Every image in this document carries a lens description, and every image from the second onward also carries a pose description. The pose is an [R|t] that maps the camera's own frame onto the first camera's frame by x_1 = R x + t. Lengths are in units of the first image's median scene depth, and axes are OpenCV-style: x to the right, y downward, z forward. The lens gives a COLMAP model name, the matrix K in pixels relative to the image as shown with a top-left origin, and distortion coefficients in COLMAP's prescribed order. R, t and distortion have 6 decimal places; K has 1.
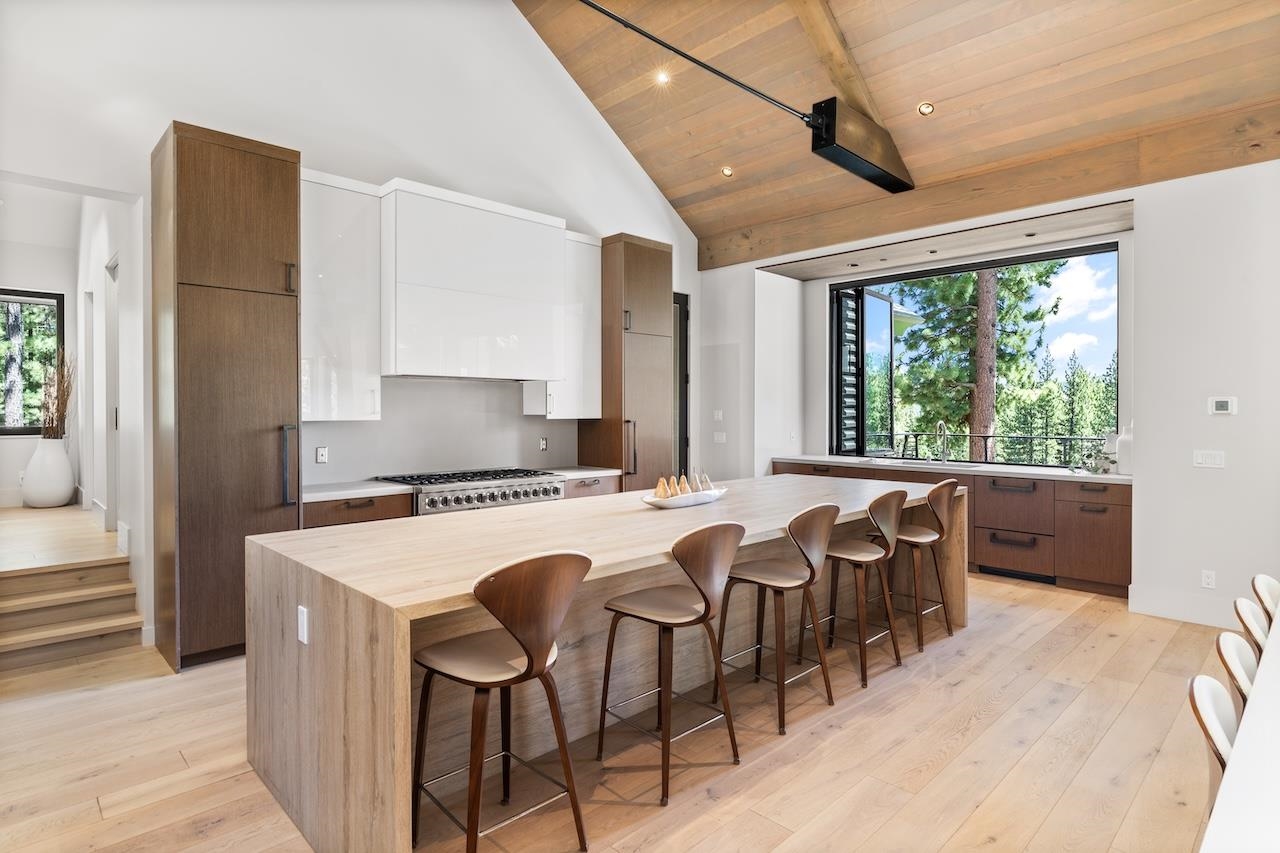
lens RADIAL K [[659.8, 0, 644.3], [0, 659.8, 428.7], [0, 0, 1]] dist [-0.001085, -0.000325]
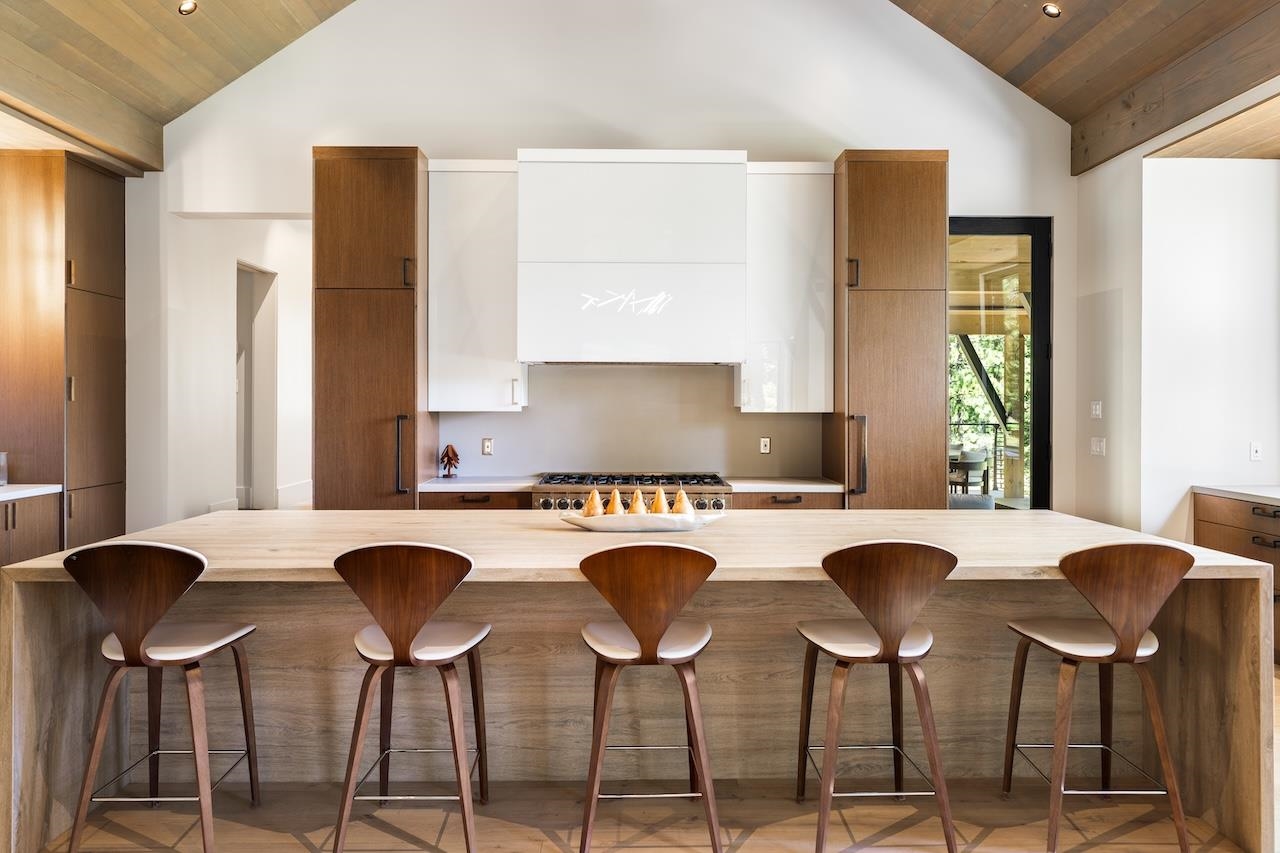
lens RADIAL K [[836.9, 0, 639.3], [0, 836.9, 432.2], [0, 0, 1]] dist [-0.010556, -0.004365]
pose [[0.733374, 0.024269, -0.679392, 0.446411], [-0.019221, 0.999703, 0.014964, -0.004195], [0.679554, 0.002084, 0.733623, 0.211139]]
